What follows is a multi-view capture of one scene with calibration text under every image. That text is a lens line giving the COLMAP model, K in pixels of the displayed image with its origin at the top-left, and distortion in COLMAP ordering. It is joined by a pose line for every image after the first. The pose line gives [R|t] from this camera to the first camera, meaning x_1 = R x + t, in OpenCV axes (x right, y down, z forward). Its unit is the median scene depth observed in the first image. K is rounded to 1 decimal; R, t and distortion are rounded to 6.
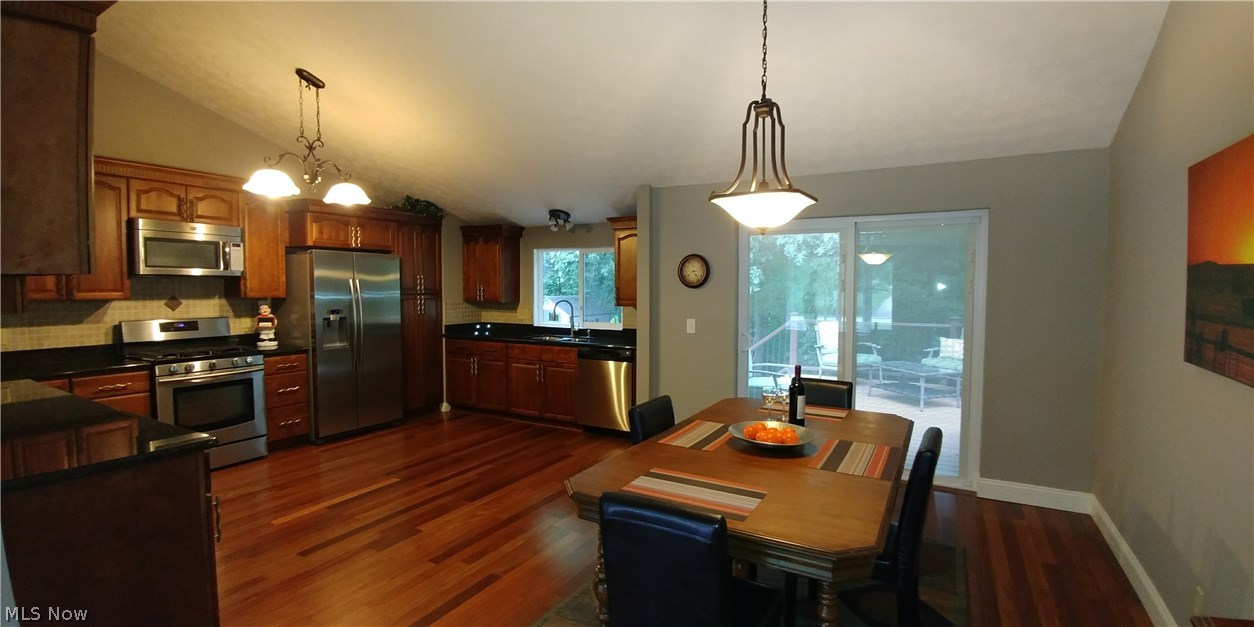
lens RADIAL K [[559.4, 0, 629.0], [0, 559.4, 314.6], [0, 0, 1]] dist [-0.015739, -0.002907]
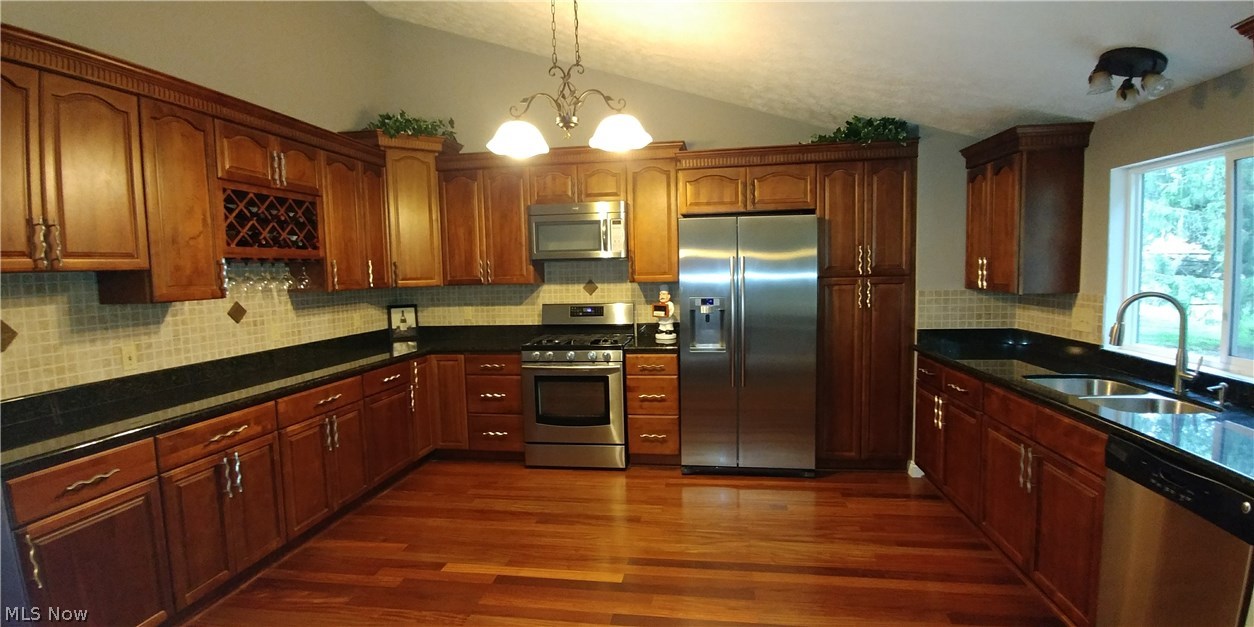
lens RADIAL K [[559.4, 0, 631.7], [0, 559.4, 314.1], [0, 0, 1]] dist [-0.015739, -0.002907]
pose [[0.355558, 0.062368, -0.932571, 0.125867], [-0.023501, 0.998052, 0.057787, -0.029782], [0.934359, 0.001370, 0.356331, 0.660385]]
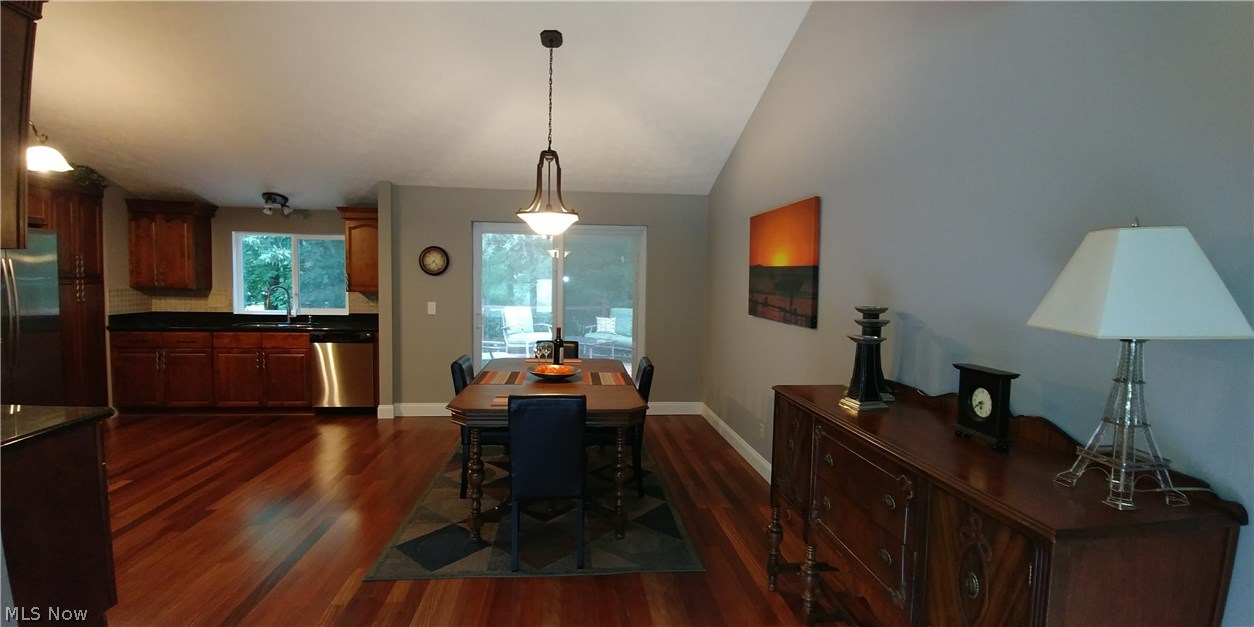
lens RADIAL K [[559.4, 0, 635.5], [0, 559.4, 311.7], [0, 0, 1]] dist [-0.015739, -0.002907]
pose [[0.806381, -0.021460, 0.591007, -0.228344], [0.015346, 0.999764, 0.015363, 0.016220], [-0.591198, -0.003319, 0.806520, -0.175640]]
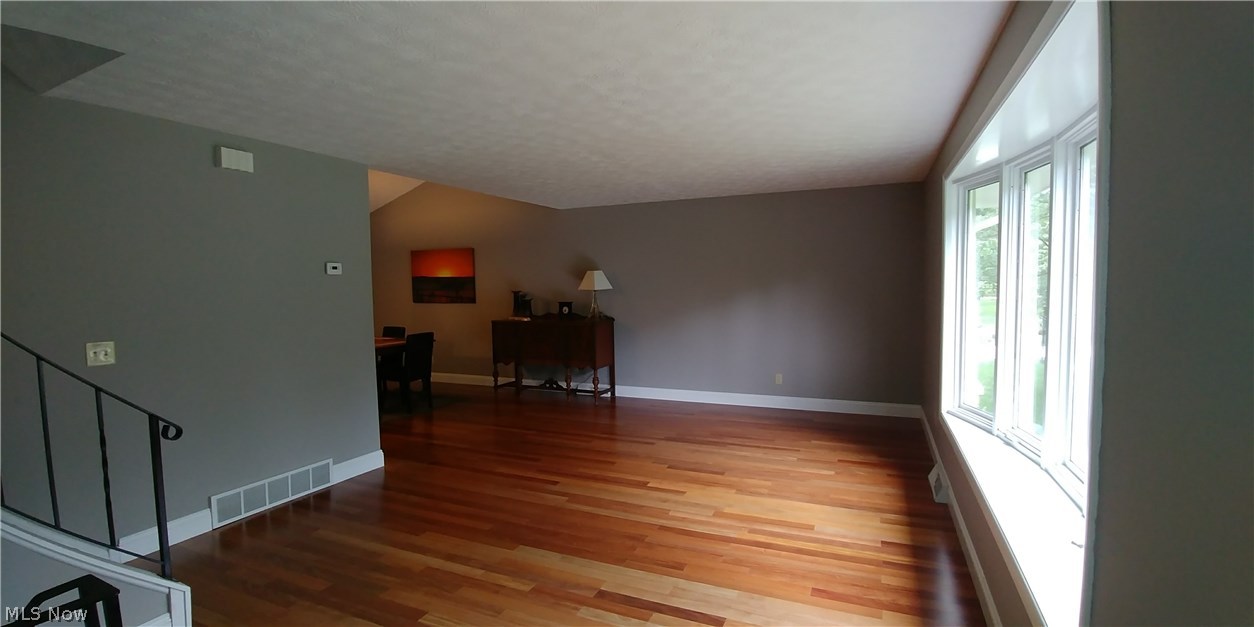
lens RADIAL K [[559.4, 0, 634.3], [0, 559.4, 308.4], [0, 0, 1]] dist [-0.015739, -0.002907]
pose [[-0.110202, -0.048864, 0.992707, -1.273124], [0.068255, 0.996061, 0.056606, 0.006591], [-0.991563, 0.073995, -0.106432, -0.052636]]
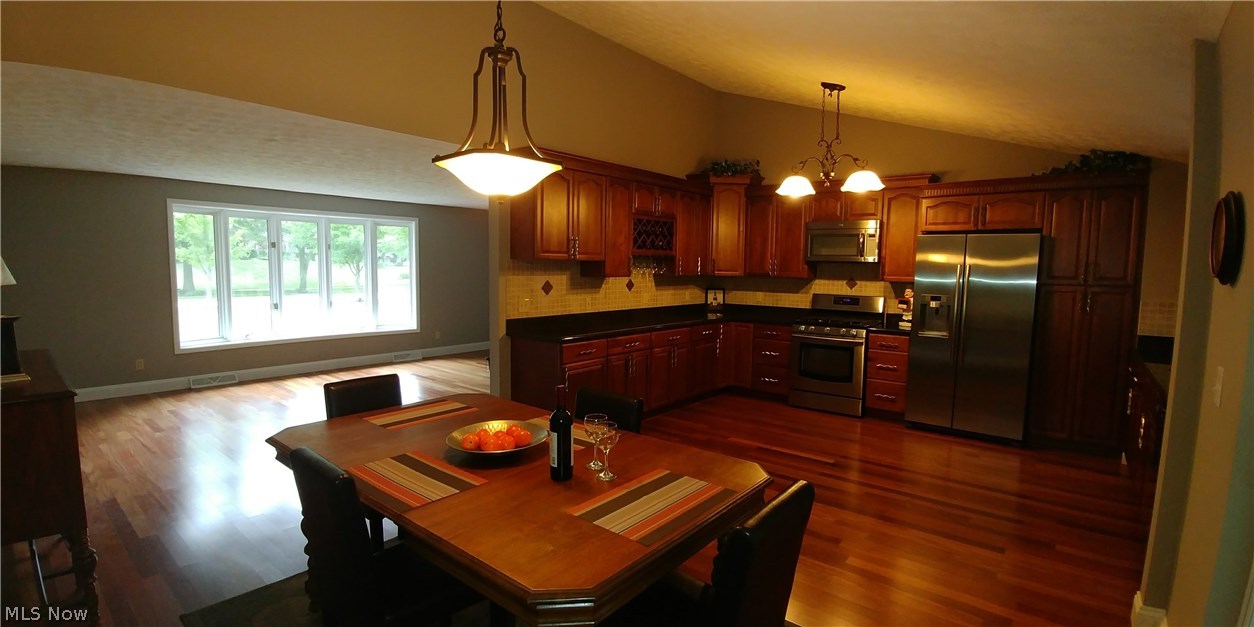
lens RADIAL K [[559.4, 0, 628.2], [0, 559.4, 308.1], [0, 0, 1]] dist [-0.015739, -0.002907]
pose [[-0.167119, 0.071405, -0.983348, 0.515998], [-0.068523, 0.994121, 0.083833, -0.033517], [0.983553, 0.081392, -0.161244, 0.648694]]
